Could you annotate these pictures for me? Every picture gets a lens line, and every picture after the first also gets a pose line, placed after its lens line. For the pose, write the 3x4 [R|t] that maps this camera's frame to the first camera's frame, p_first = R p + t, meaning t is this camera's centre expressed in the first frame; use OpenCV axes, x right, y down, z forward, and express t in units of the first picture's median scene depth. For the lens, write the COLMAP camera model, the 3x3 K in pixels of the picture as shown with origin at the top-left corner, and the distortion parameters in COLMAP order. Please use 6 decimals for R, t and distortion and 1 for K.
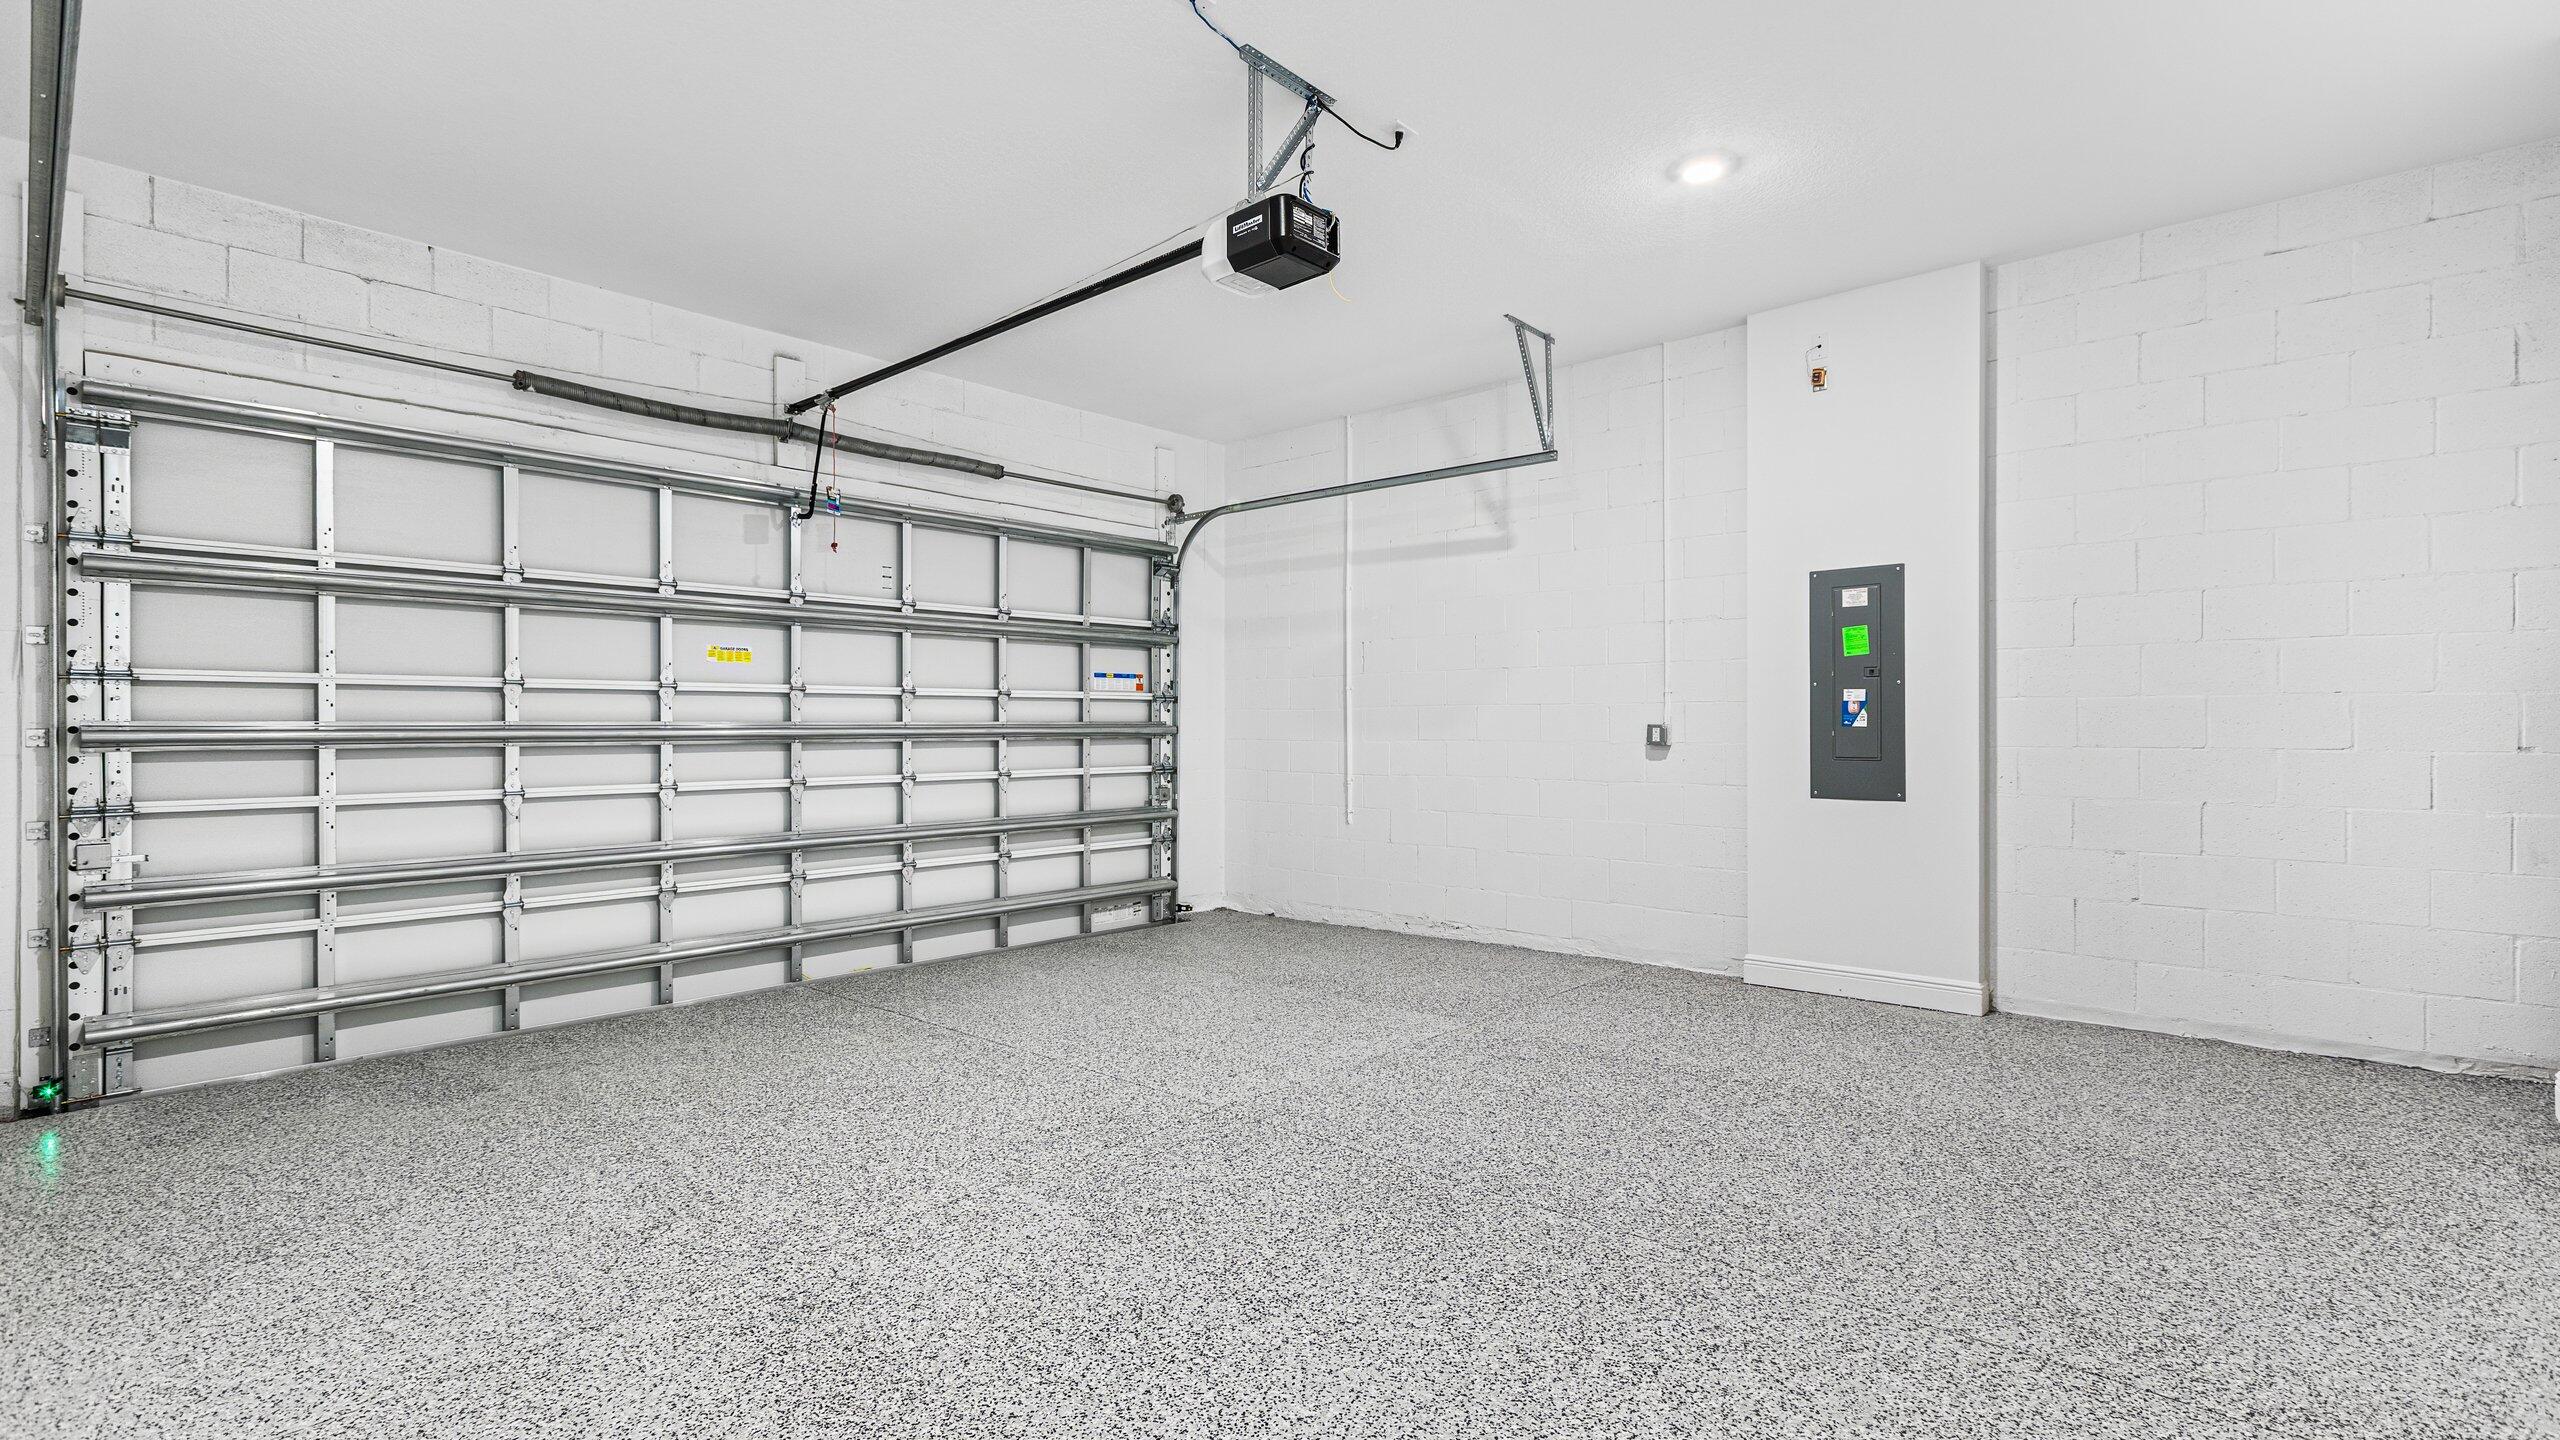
lens RADIAL K [[1139.8, 0, 1280.0], [0, 1139.8, 720.0], [0, 0, 1]] dist [0.000134, -0.000294]
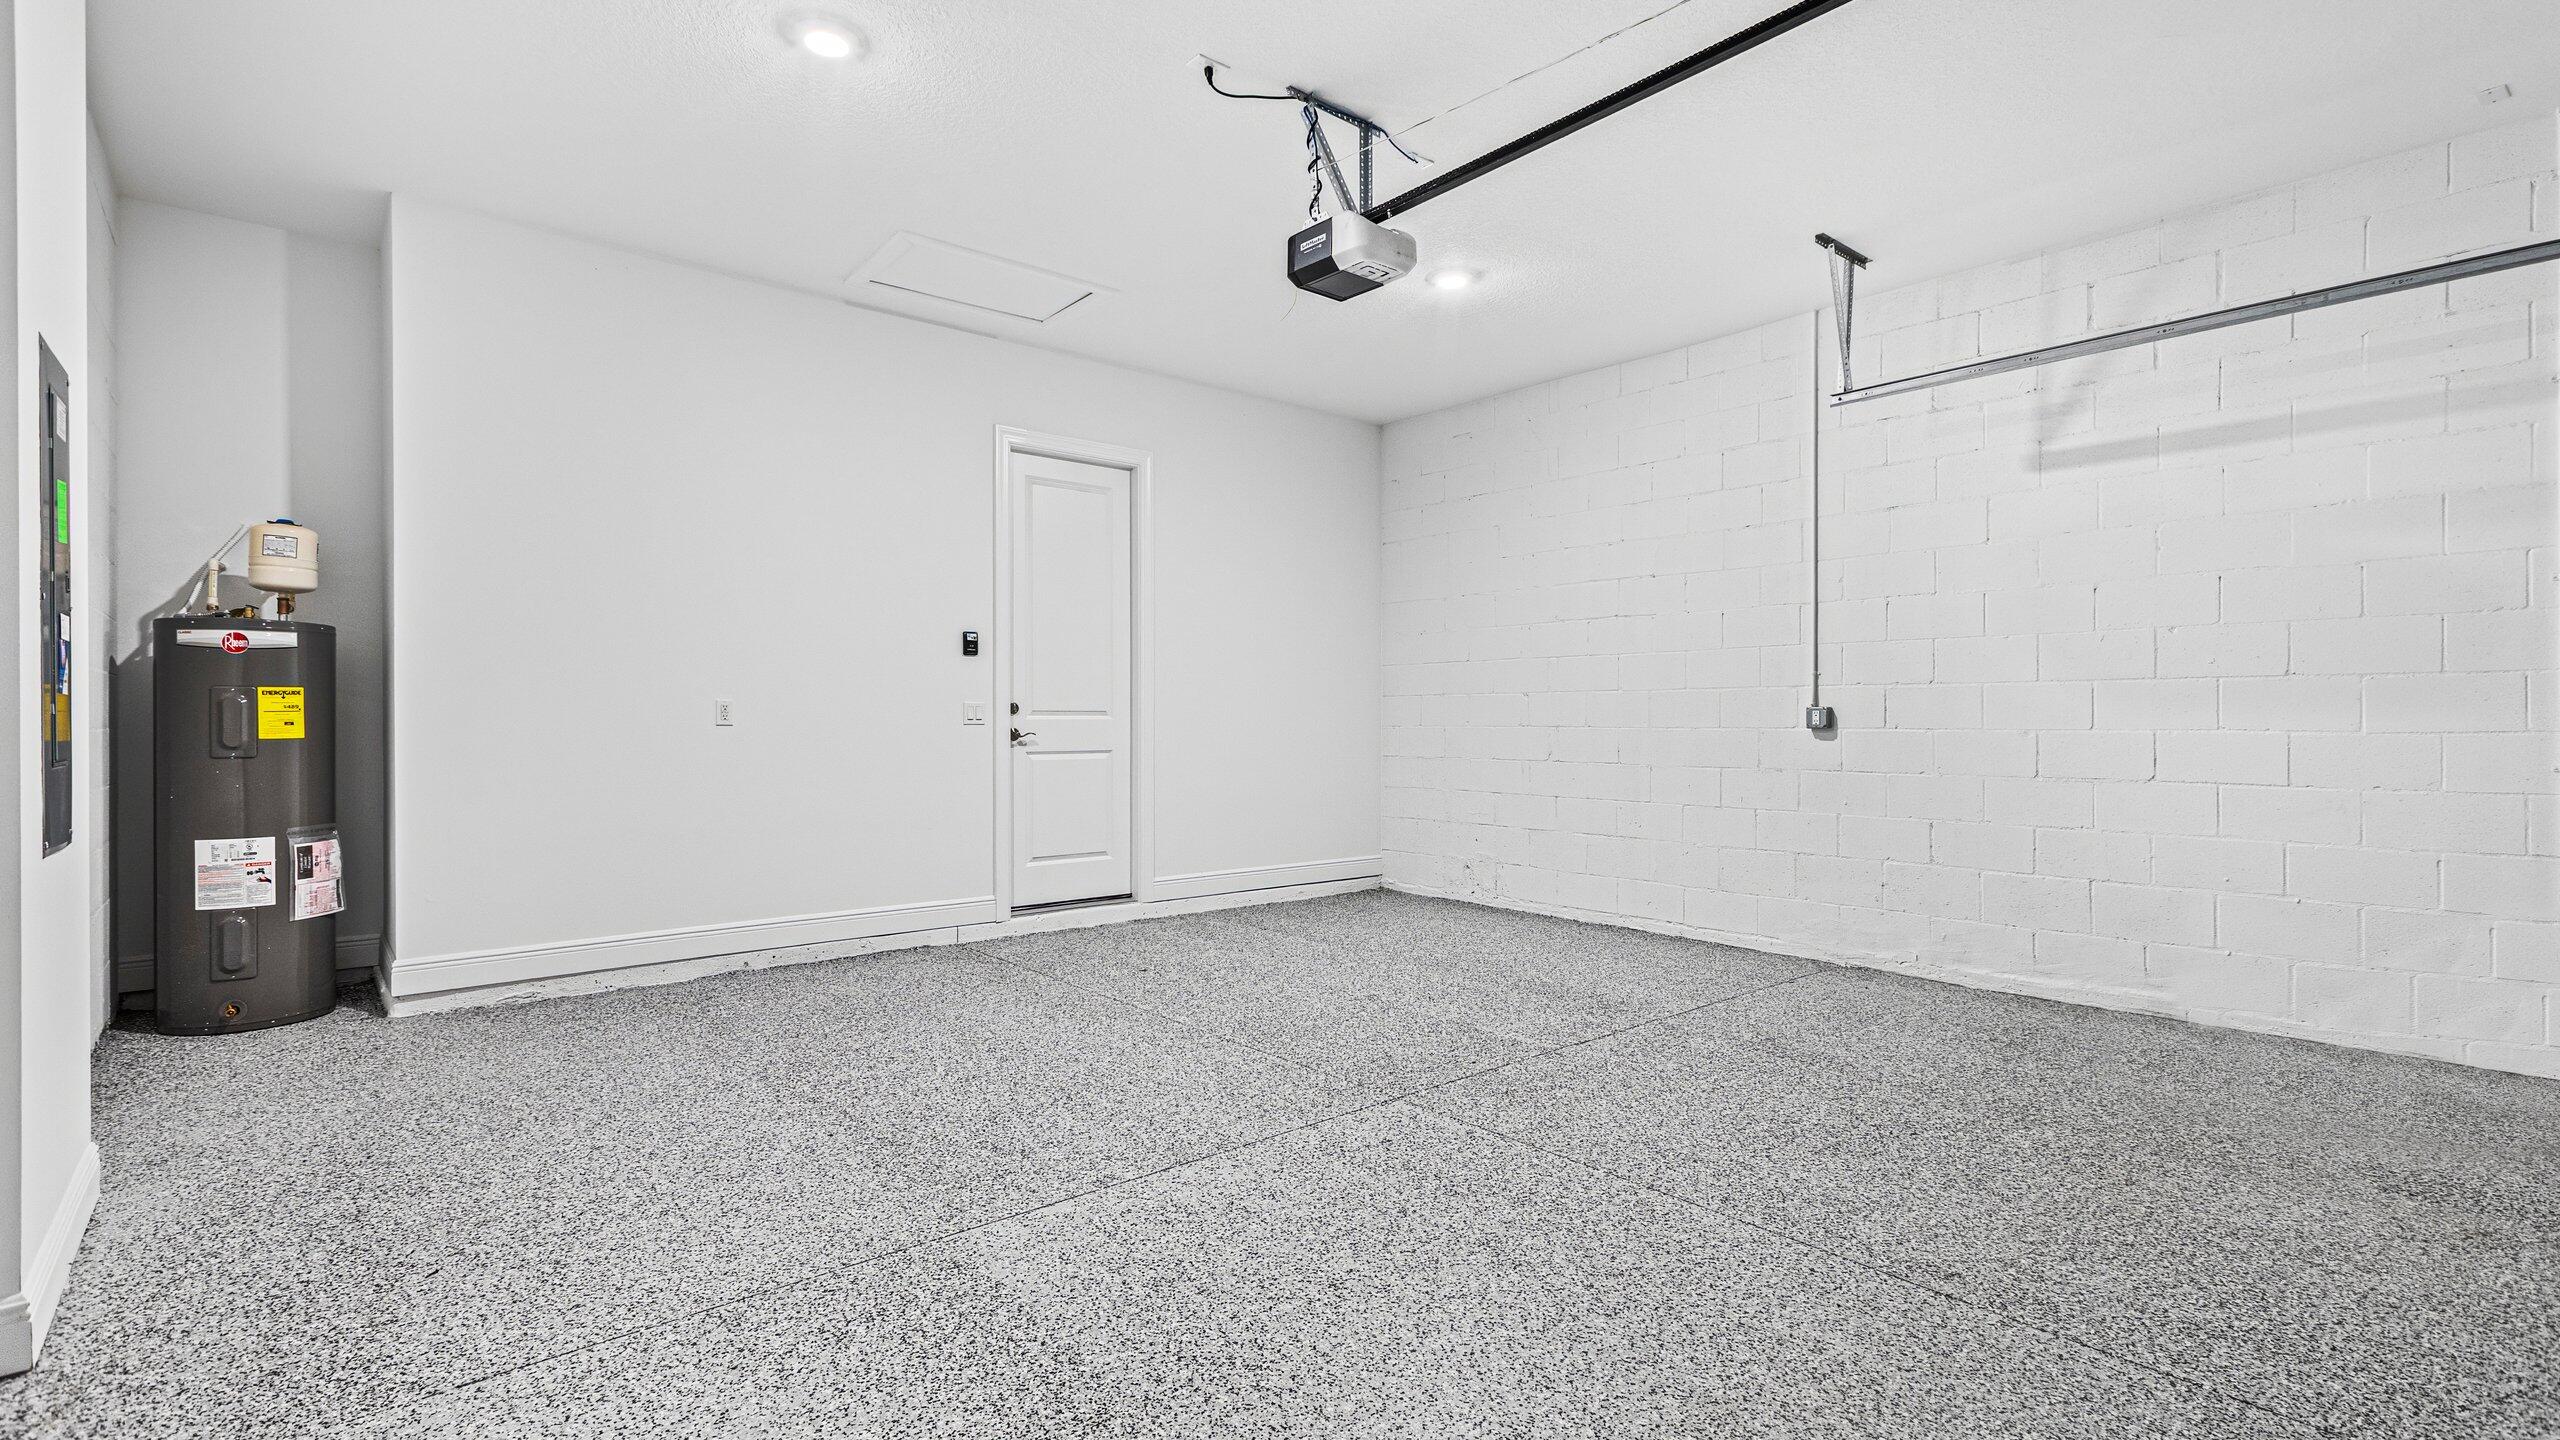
lens RADIAL K [[1139.8, 0, 1280.0], [0, 1139.8, 720.0], [0, 0, 1]] dist [0.000134, -0.000294]
pose [[-0.991808, -0.001089, 0.127729, -0.073258], [-0.001839, 0.999982, -0.005759, 0.024829], [-0.127721, -0.005947, -0.991792, 1.905527]]
